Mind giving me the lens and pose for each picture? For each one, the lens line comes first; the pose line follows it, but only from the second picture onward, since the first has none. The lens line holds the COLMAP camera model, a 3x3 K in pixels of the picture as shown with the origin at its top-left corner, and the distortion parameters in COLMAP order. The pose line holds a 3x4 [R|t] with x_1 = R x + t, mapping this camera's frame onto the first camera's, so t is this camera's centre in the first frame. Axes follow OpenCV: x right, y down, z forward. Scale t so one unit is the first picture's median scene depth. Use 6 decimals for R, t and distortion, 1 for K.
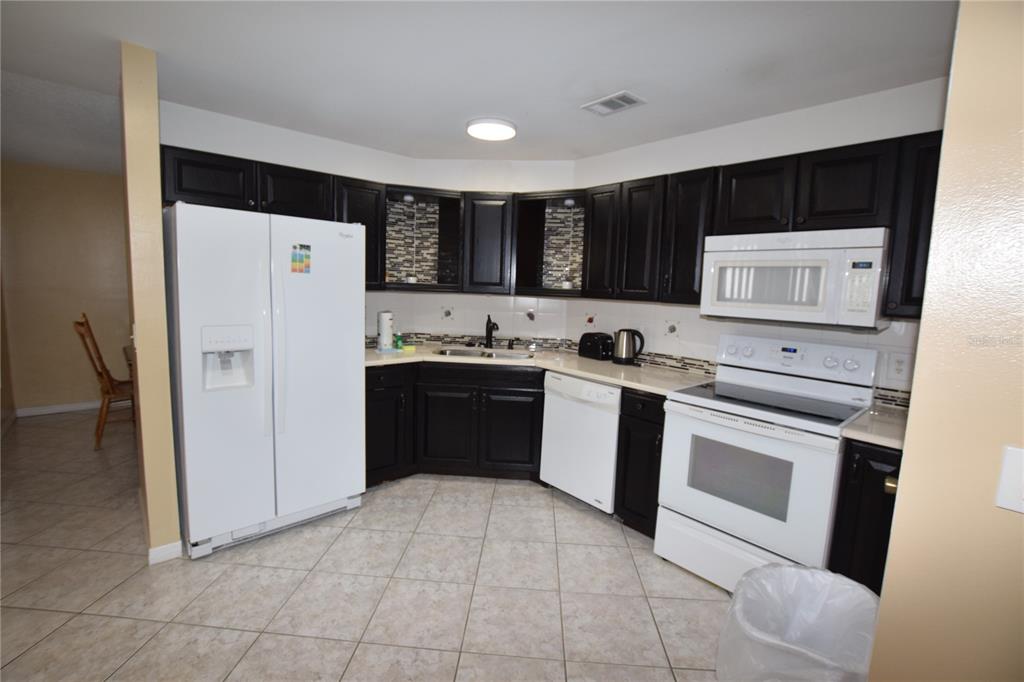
lens RADIAL K [[451.8, 0, 506.0], [0, 451.8, 335.5], [0, 0, 1]] dist [-0.024603, 0.000647]
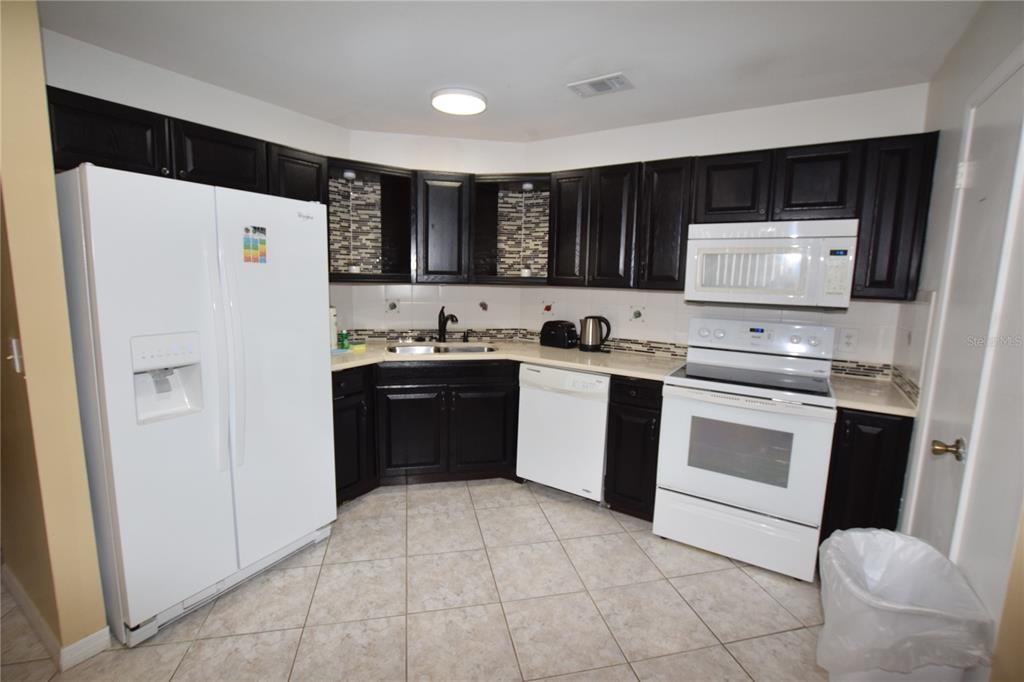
lens RADIAL K [[451.8, 0, 506.0], [0, 451.8, 335.5], [0, 0, 1]] dist [-0.024603, 0.000647]
pose [[0.960559, -0.051086, 0.273344, -0.226802], [0.043084, 0.998451, 0.035199, -0.017455], [-0.274719, -0.022034, 0.961272, 0.101855]]
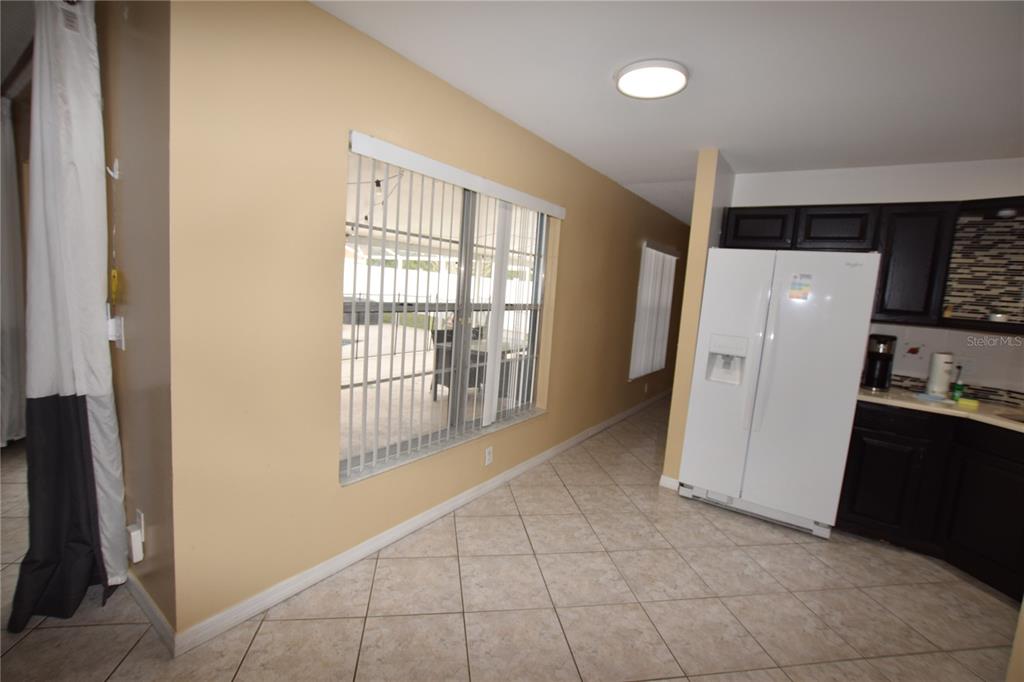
lens RADIAL K [[451.8, 0, 506.0], [0, 451.8, 335.5], [0, 0, 1]] dist [-0.024603, 0.000647]
pose [[0.225063, 0.093755, -0.969823, 0.430314], [-0.175442, 0.982990, 0.054314, 0.016956], [0.958419, 0.157923, 0.237683, 0.033799]]
